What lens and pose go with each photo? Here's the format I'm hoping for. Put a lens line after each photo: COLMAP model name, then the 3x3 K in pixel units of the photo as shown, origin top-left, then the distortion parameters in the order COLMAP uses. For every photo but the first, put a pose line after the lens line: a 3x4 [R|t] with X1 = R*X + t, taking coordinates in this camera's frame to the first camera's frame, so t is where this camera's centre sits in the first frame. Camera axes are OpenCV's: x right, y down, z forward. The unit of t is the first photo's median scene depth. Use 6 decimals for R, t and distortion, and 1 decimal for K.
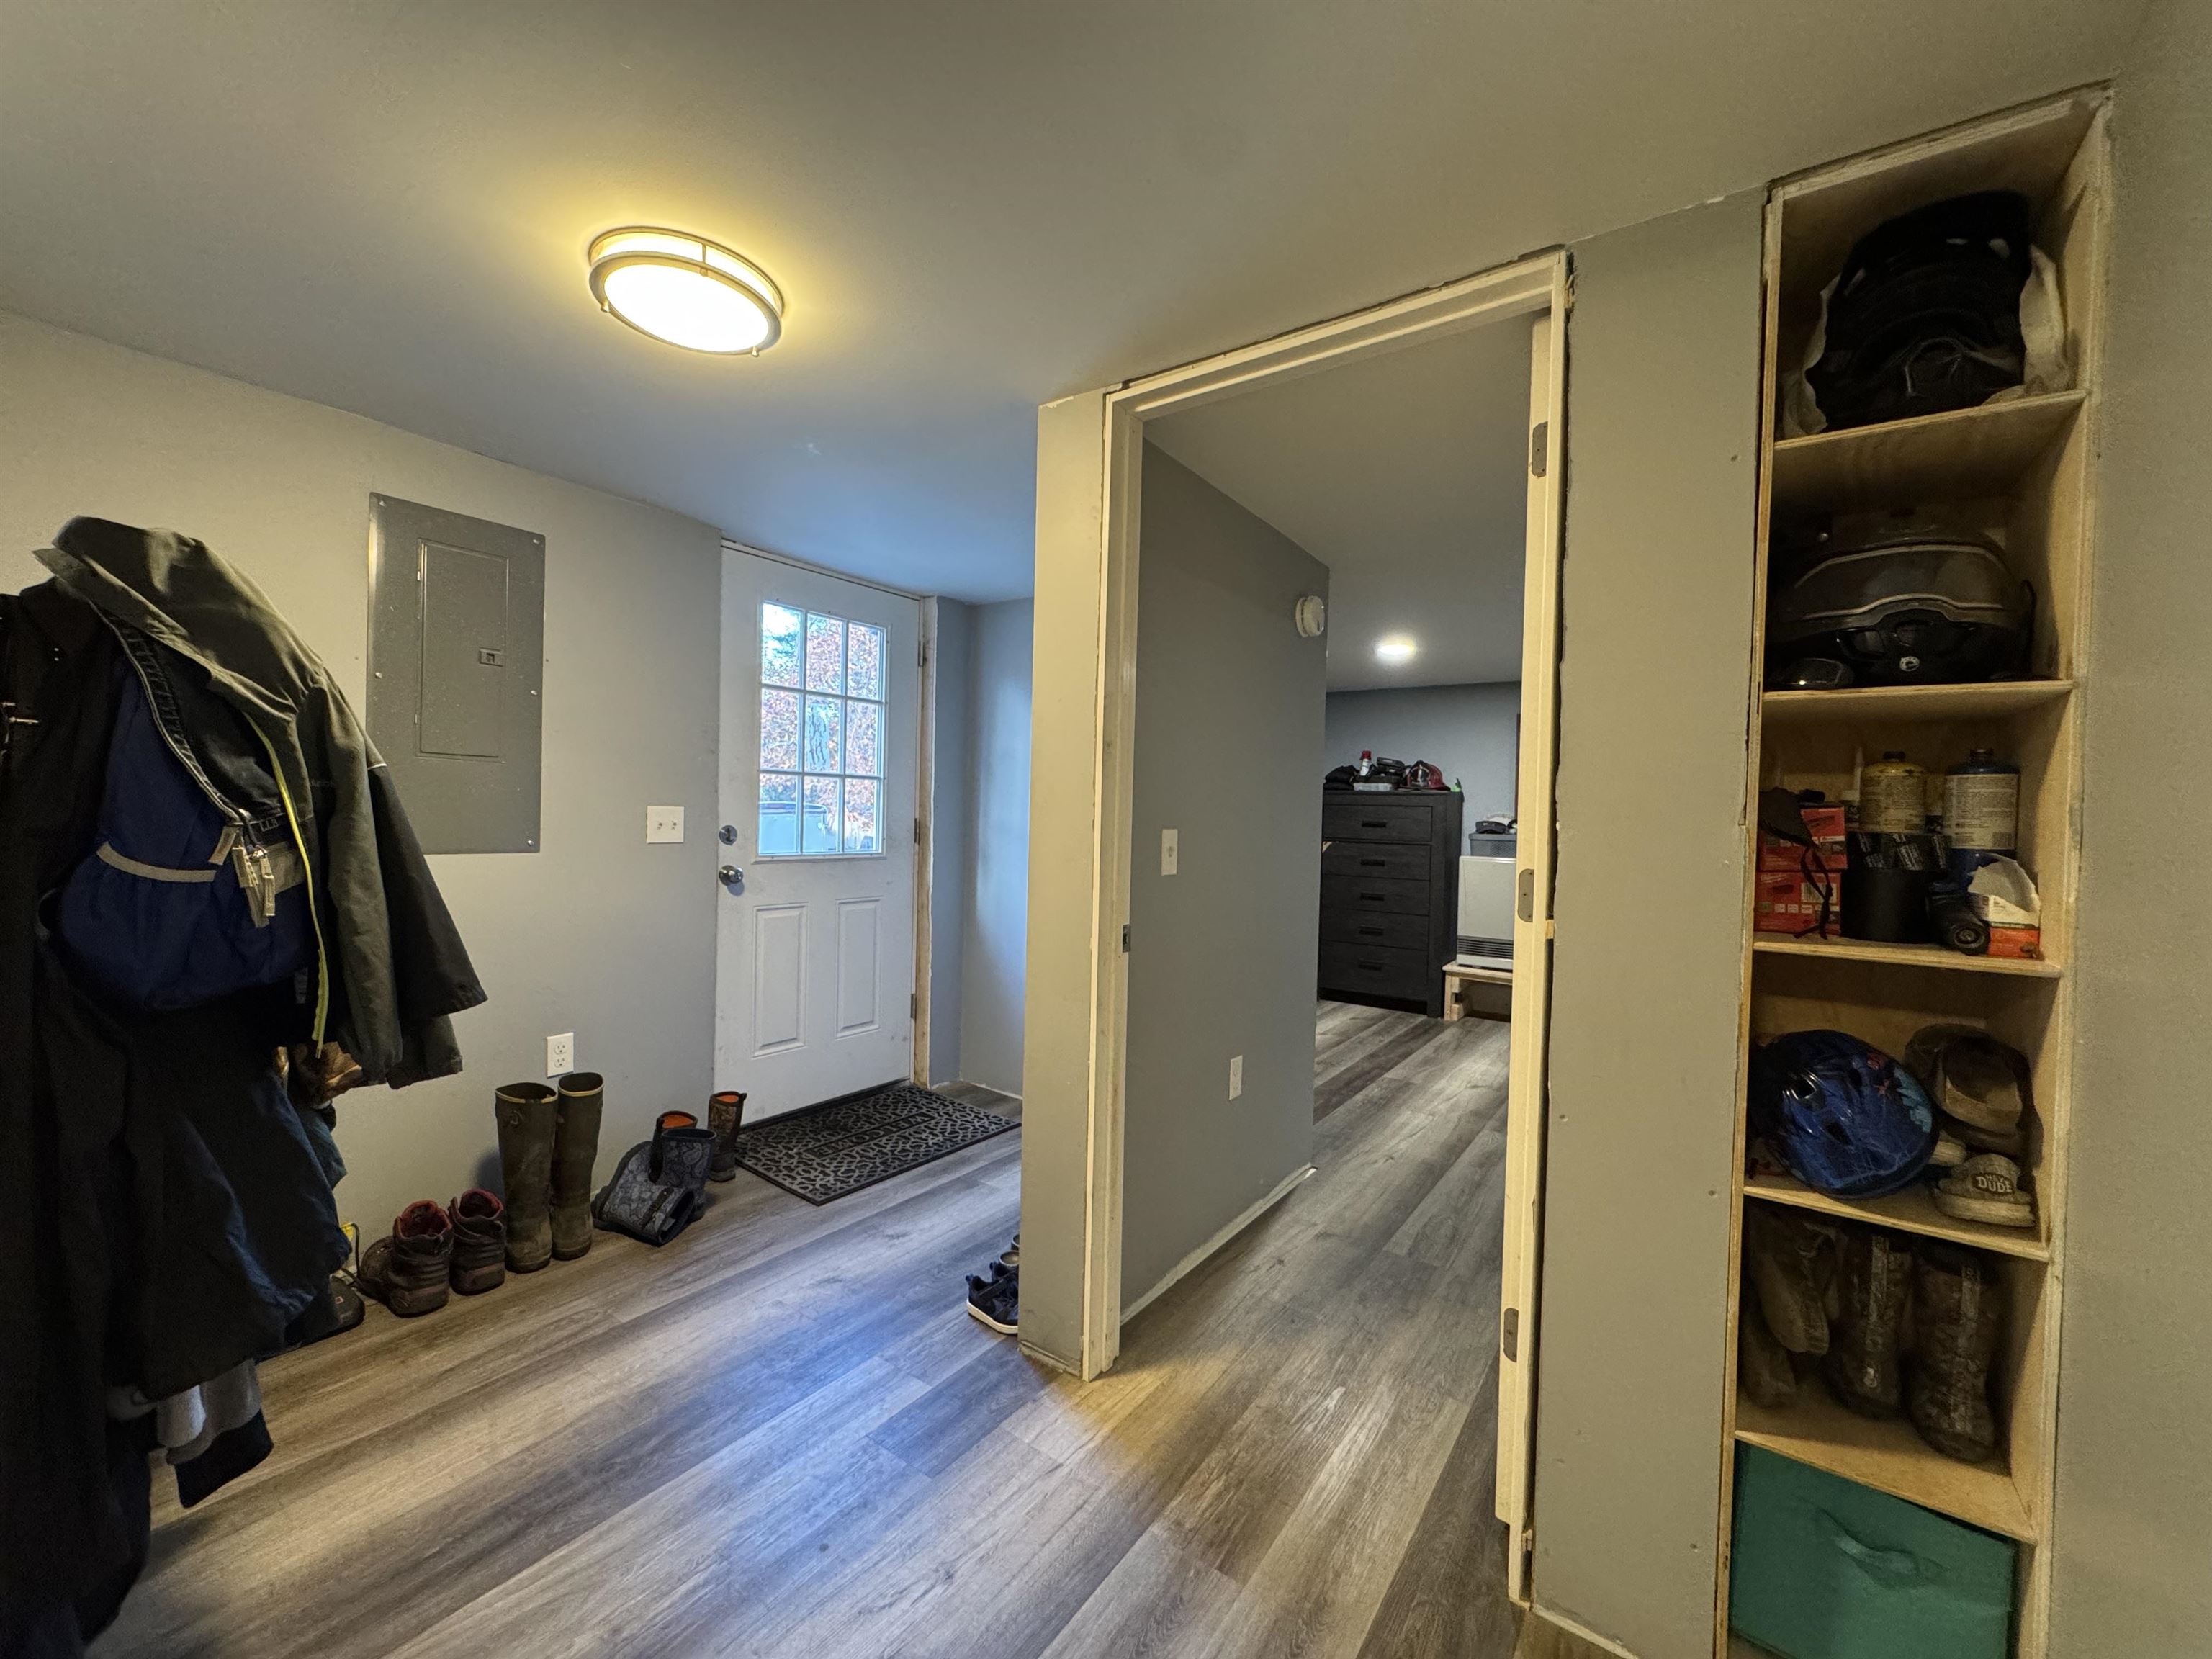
lens RADIAL K [[880.5, 0, 1106.0], [0, 880.5, 829.5], [0, 0, 1]] dist [-0.001486, 0.000037]
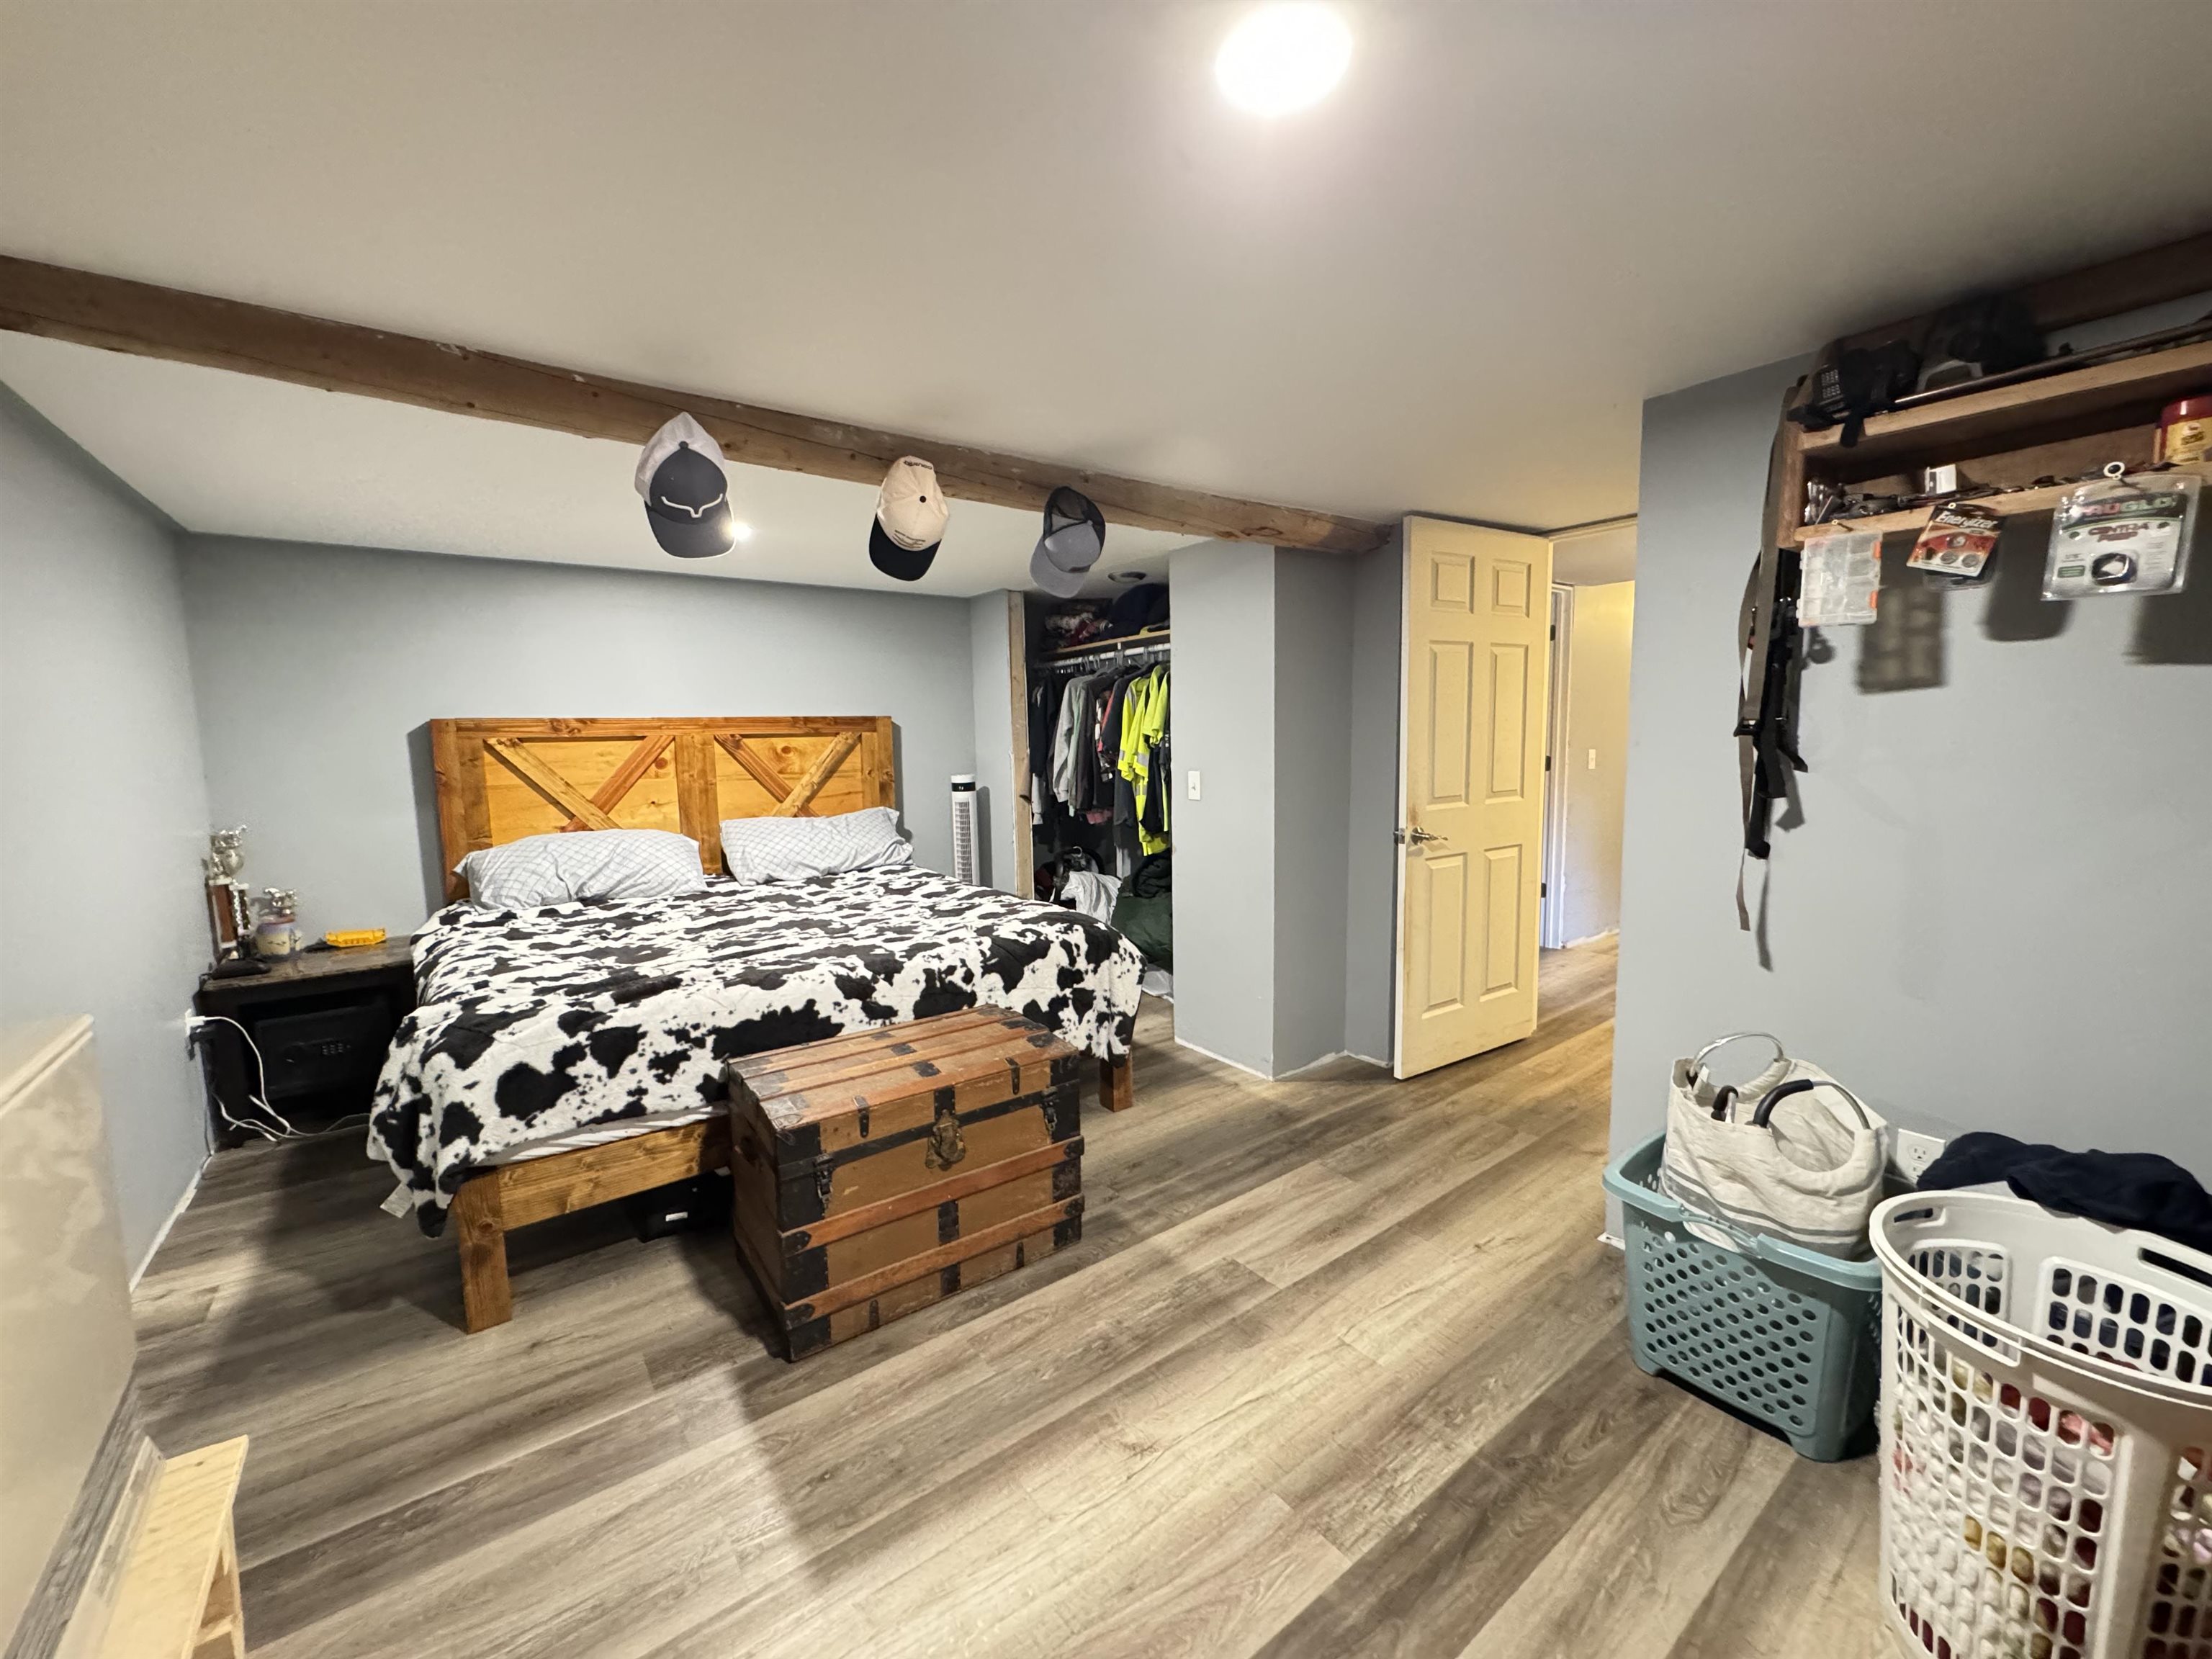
lens RADIAL K [[880.5, 0, 1106.0], [0, 880.5, 829.5], [0, 0, 1]] dist [-0.001486, 0.000037]
pose [[-0.953208, -0.036231, 0.300137, 0.223935], [0.007616, 0.989600, 0.143647, -0.036171], [-0.302220, 0.139211, -0.943018, 0.933700]]
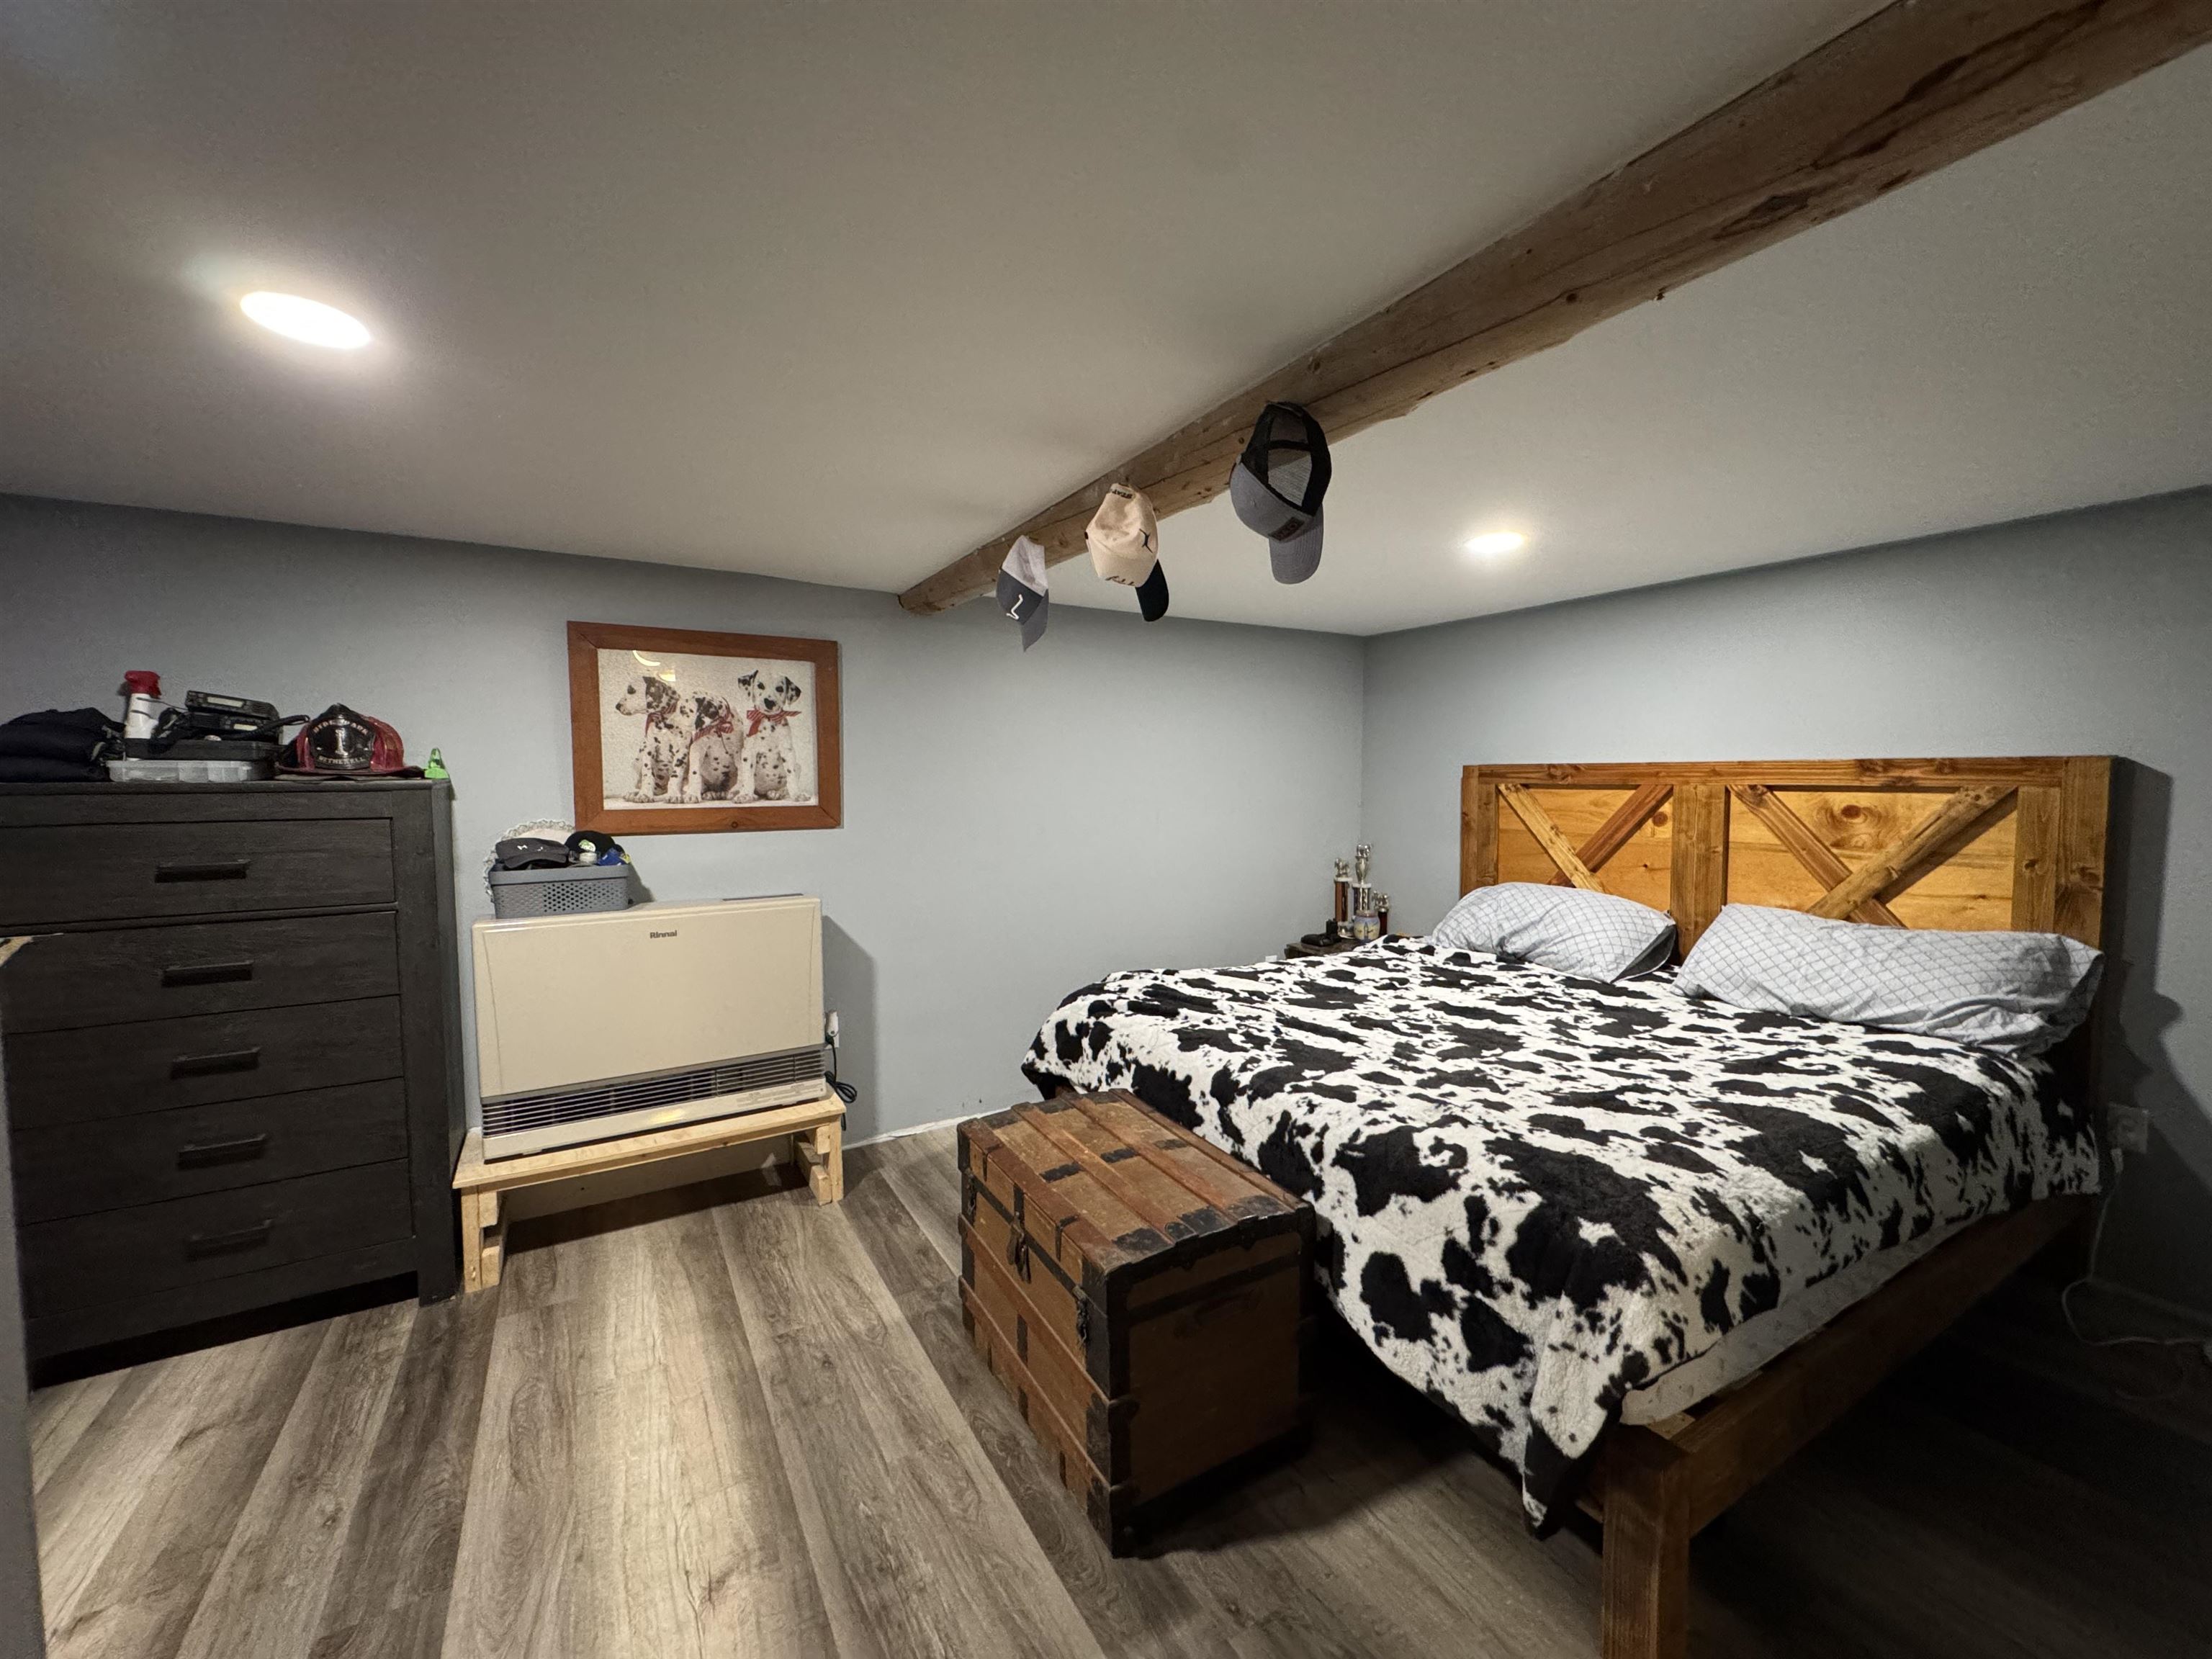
lens RADIAL K [[880.5, 0, 1106.0], [0, 880.5, 829.5], [0, 0, 1]] dist [-0.001486, 0.000037]
pose [[0.404989, -0.076347, 0.911128, 0.126127], [0.037579, 0.997056, 0.066843, -0.034738], [-0.913549, 0.007169, 0.406666, 0.511504]]
